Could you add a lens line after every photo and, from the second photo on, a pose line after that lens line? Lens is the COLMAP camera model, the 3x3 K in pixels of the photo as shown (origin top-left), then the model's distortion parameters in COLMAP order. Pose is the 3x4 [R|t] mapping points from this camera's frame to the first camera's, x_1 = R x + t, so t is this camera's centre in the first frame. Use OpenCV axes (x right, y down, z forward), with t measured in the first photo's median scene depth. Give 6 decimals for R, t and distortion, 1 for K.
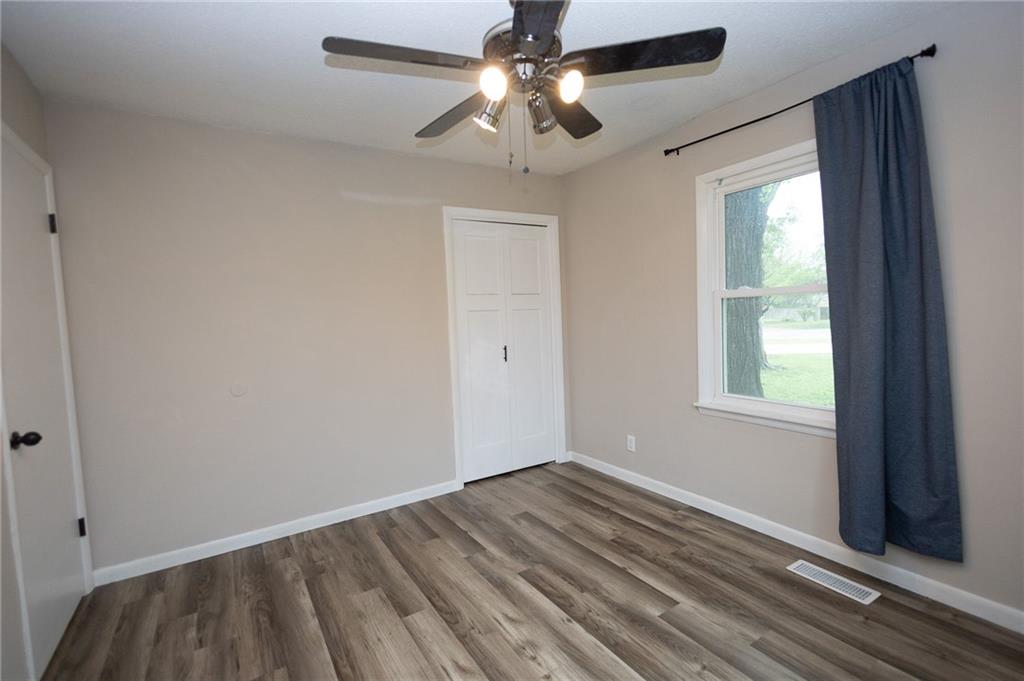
lens RADIAL K [[468.3, 0, 504.0], [0, 468.3, 346.7], [0, 0, 1]] dist [0.008202, -0.003024]
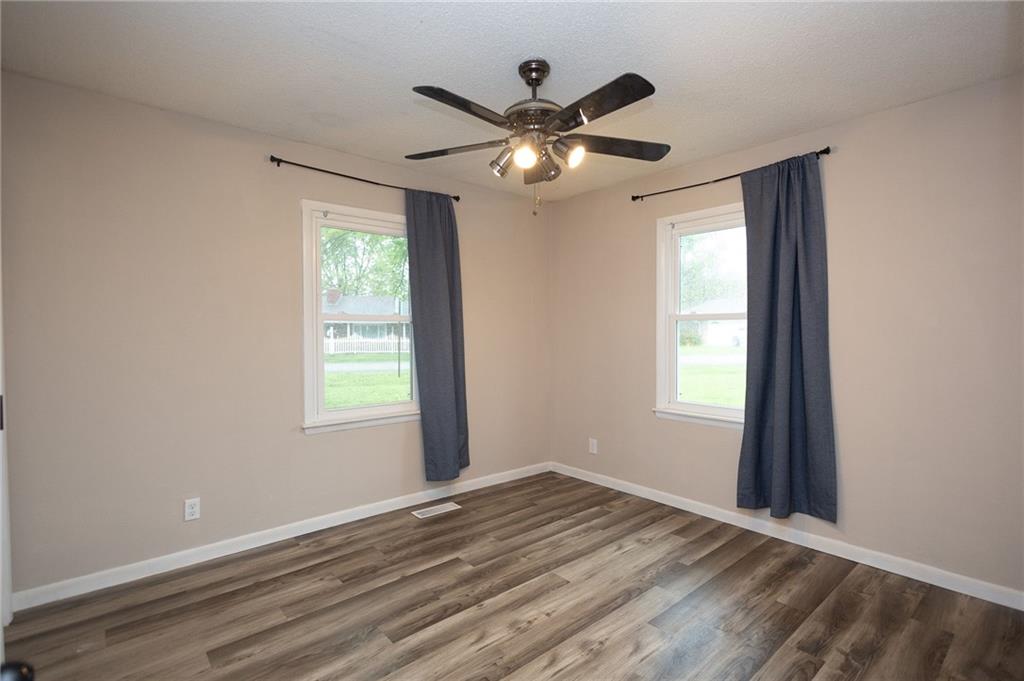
lens RADIAL K [[468.3, 0, 529.9], [0, 468.3, 328.0], [0, 0, 1]] dist [0.008202, -0.003024]
pose [[-0.157243, 0.038856, 0.986795, -0.817659], [0.075368, 0.996784, -0.027240, -0.031890], [-0.984680, 0.070089, -0.159666, 0.818346]]
